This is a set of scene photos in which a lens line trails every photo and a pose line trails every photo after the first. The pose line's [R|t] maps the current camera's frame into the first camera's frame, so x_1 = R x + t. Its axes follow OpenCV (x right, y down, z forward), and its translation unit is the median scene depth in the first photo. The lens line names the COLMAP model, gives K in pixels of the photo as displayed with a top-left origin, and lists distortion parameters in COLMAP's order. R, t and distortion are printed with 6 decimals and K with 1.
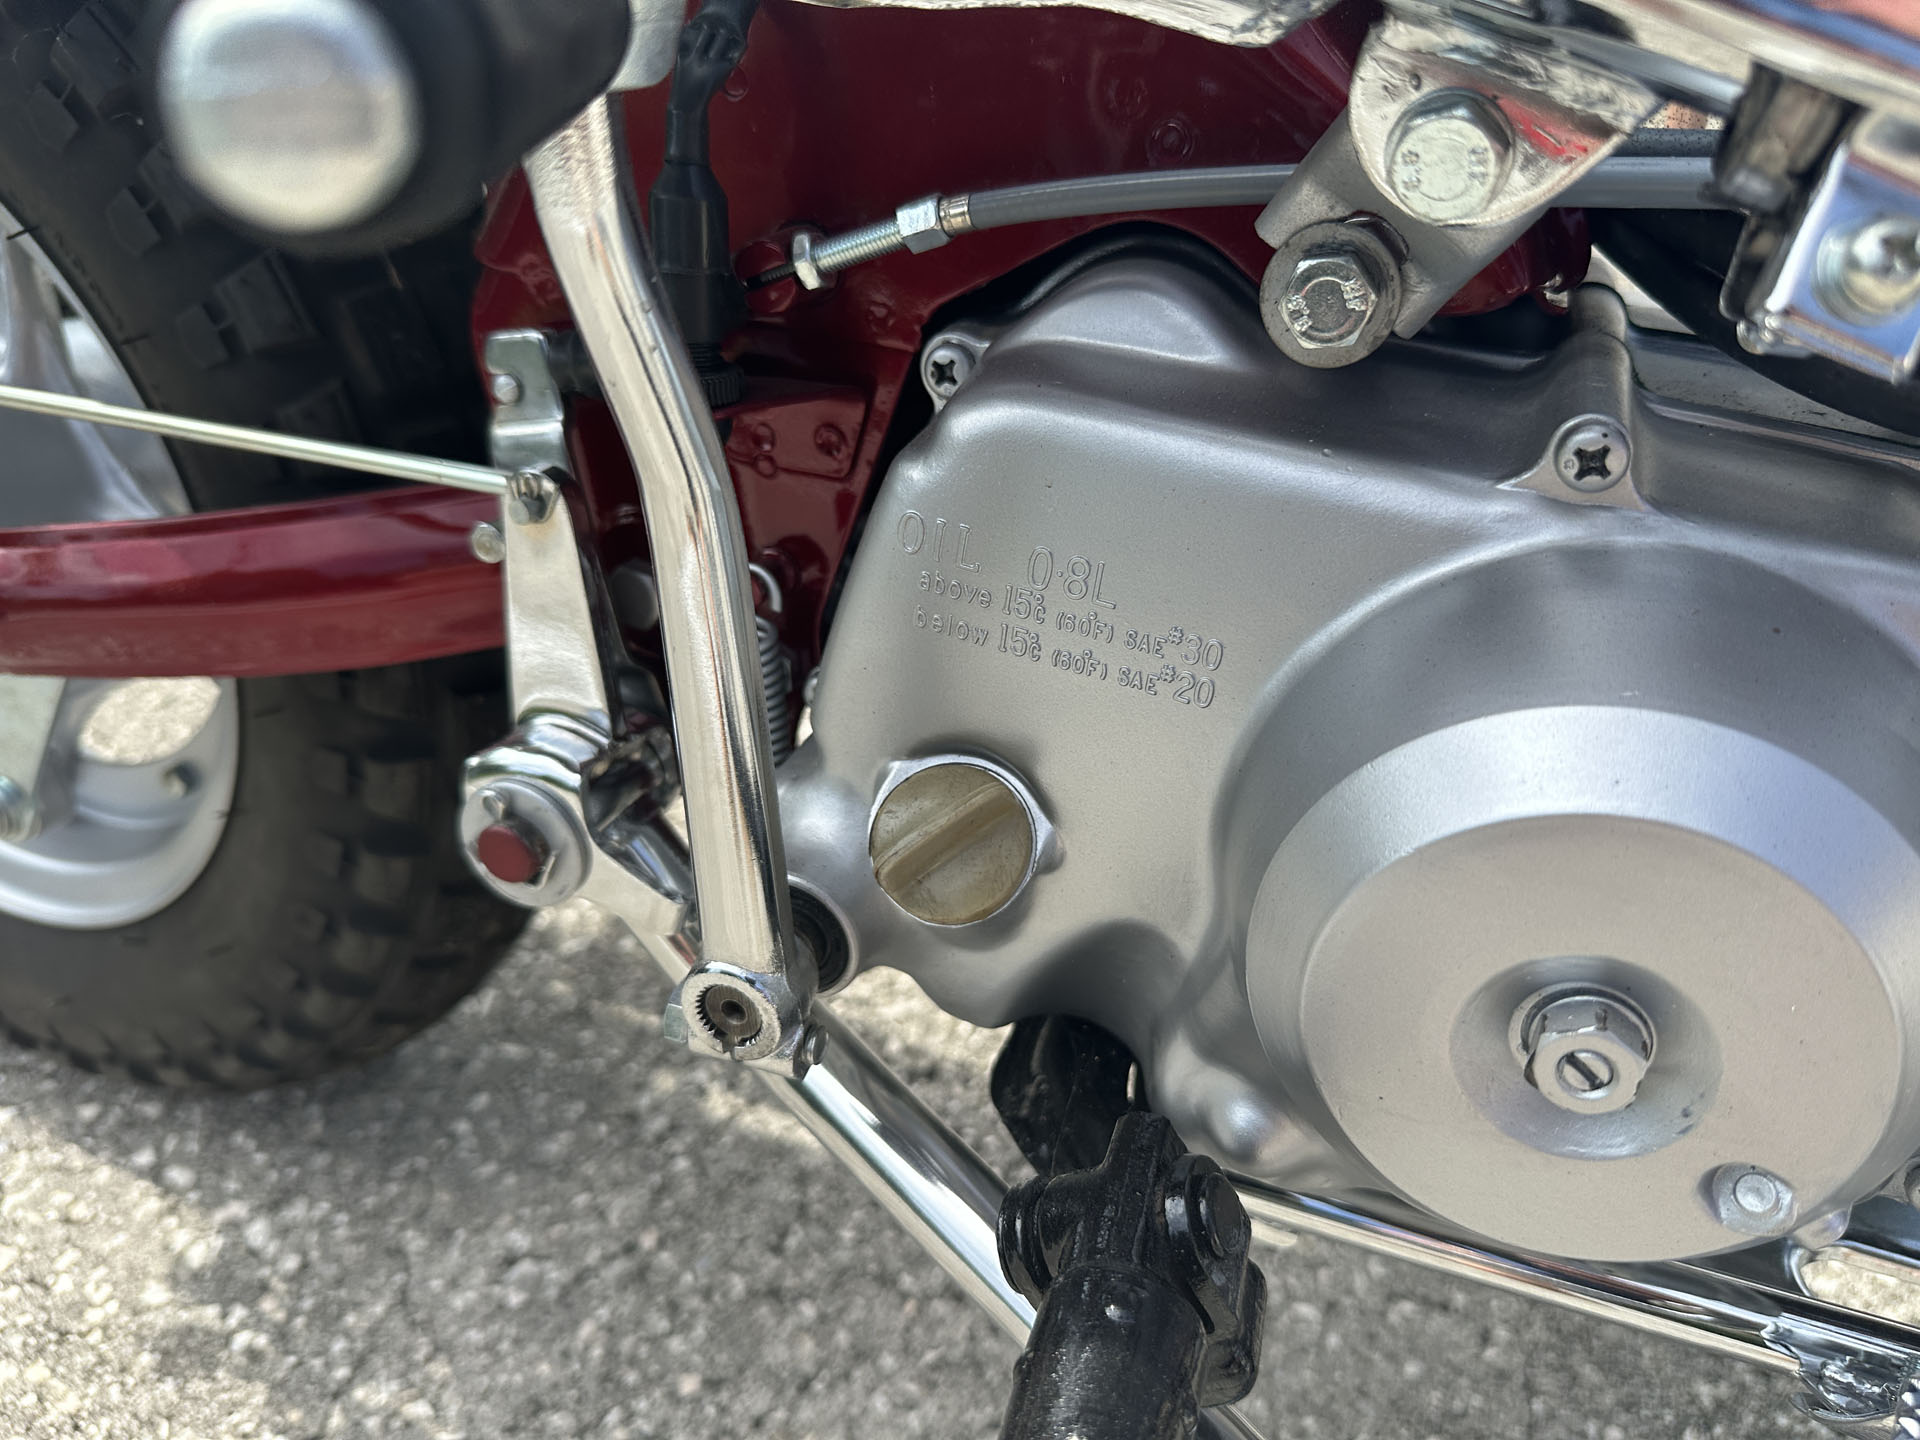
lens RADIAL K [[1356.4, 0, 938.7], [0, 1356.4, 732.9], [0, 0, 1]] dist [0.030907, -0.040466]
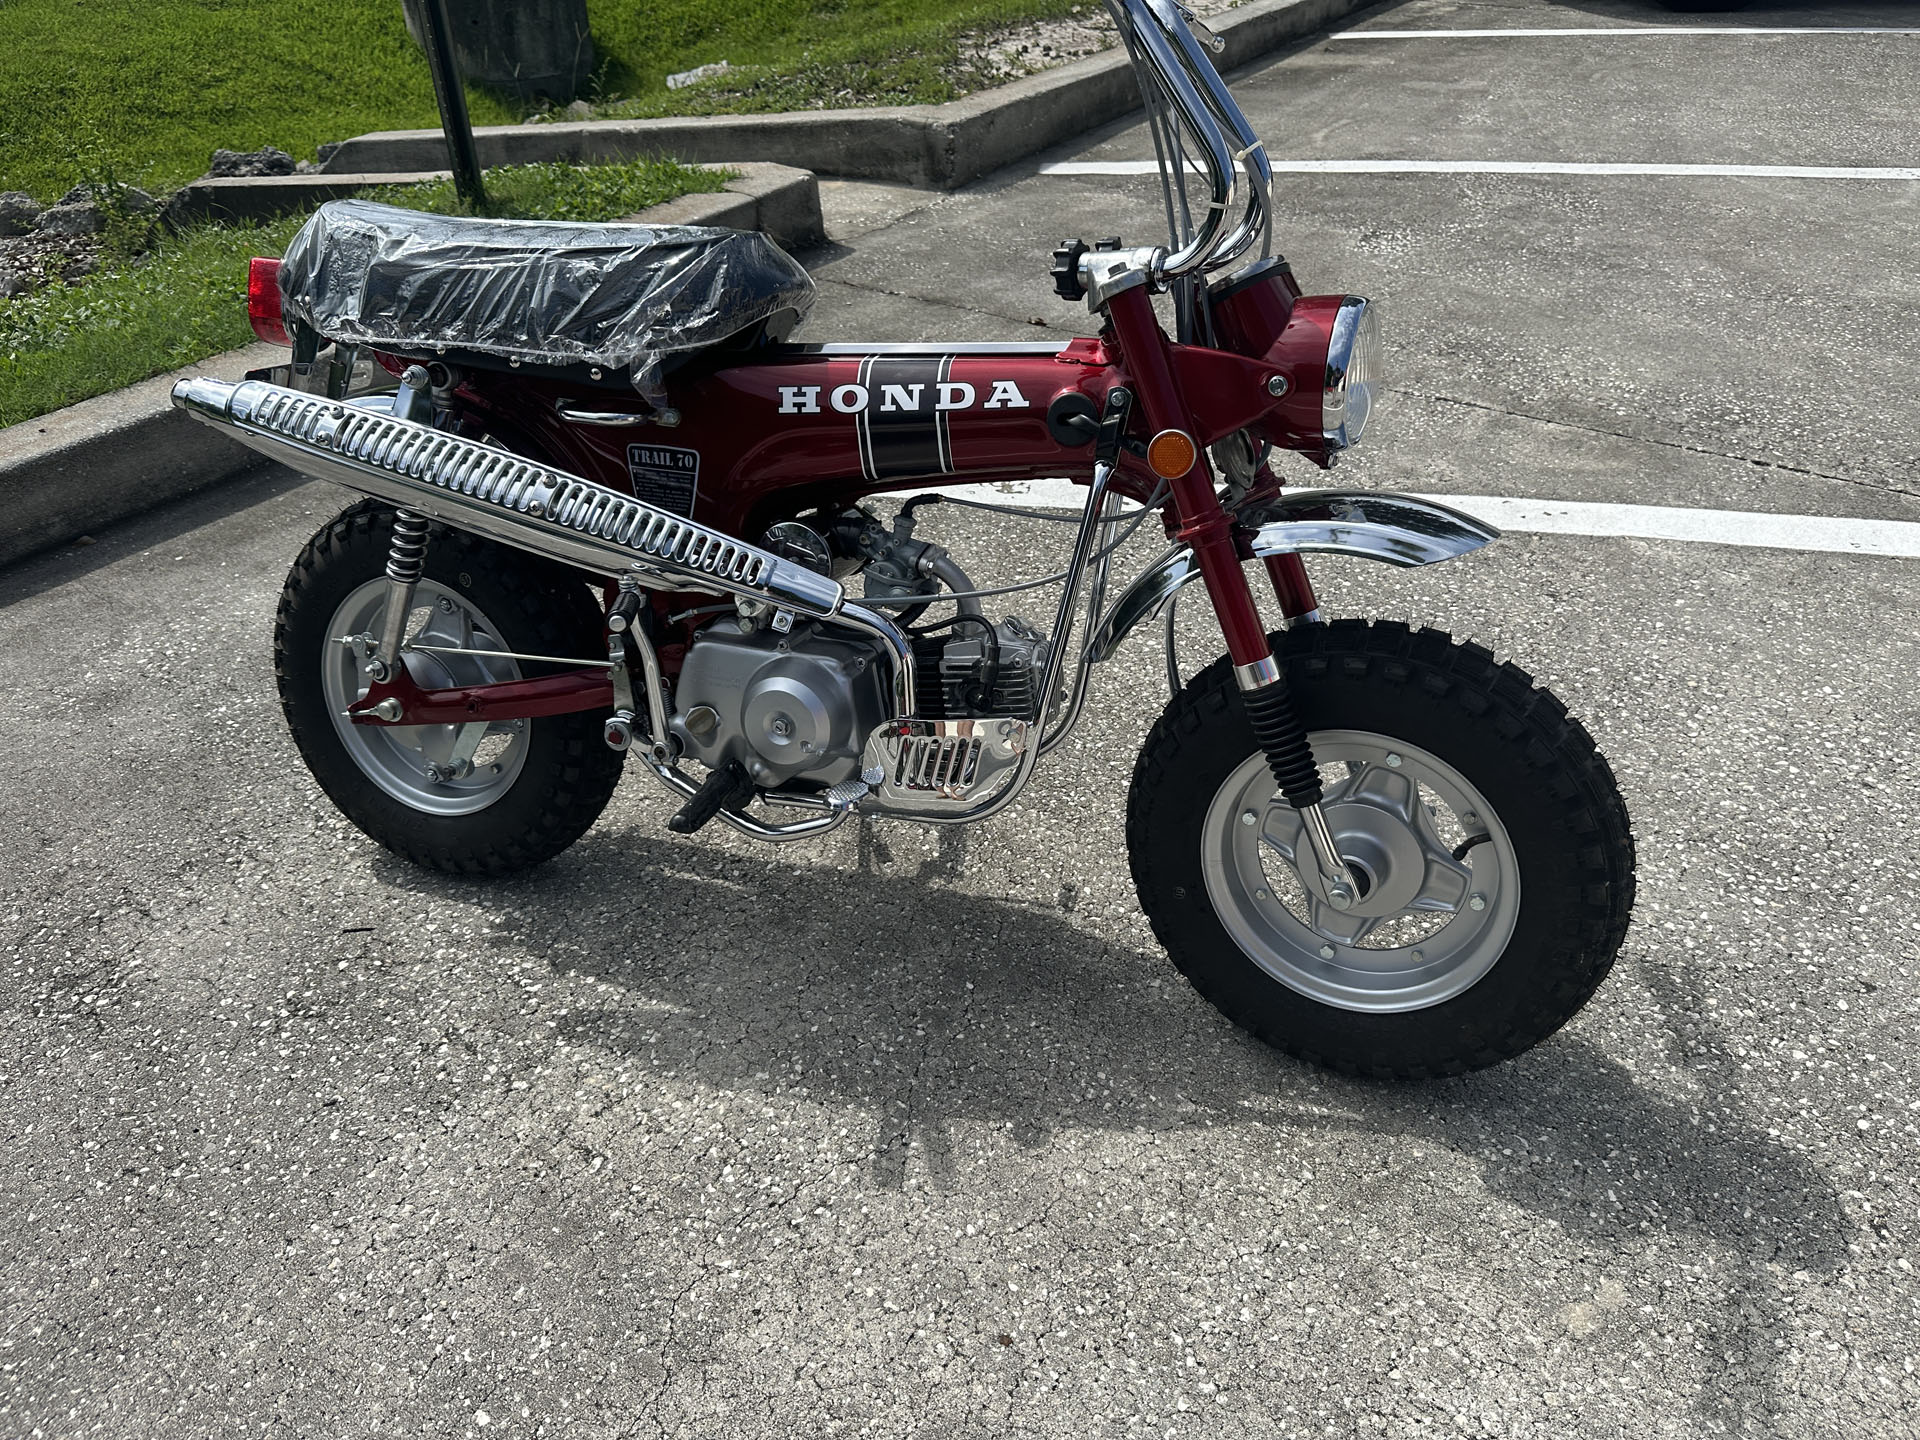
lens RADIAL K [[1356.4, 0, 979.9], [0, 1356.4, 694.0], [0, 0, 1]] dist [0.030907, -0.040466]
pose [[0.997324, -0.056232, 0.046729, 0.589036], [0.064203, 0.979342, -0.191748, 0.732189], [-0.034981, 0.194235, 0.980331, -2.949103]]
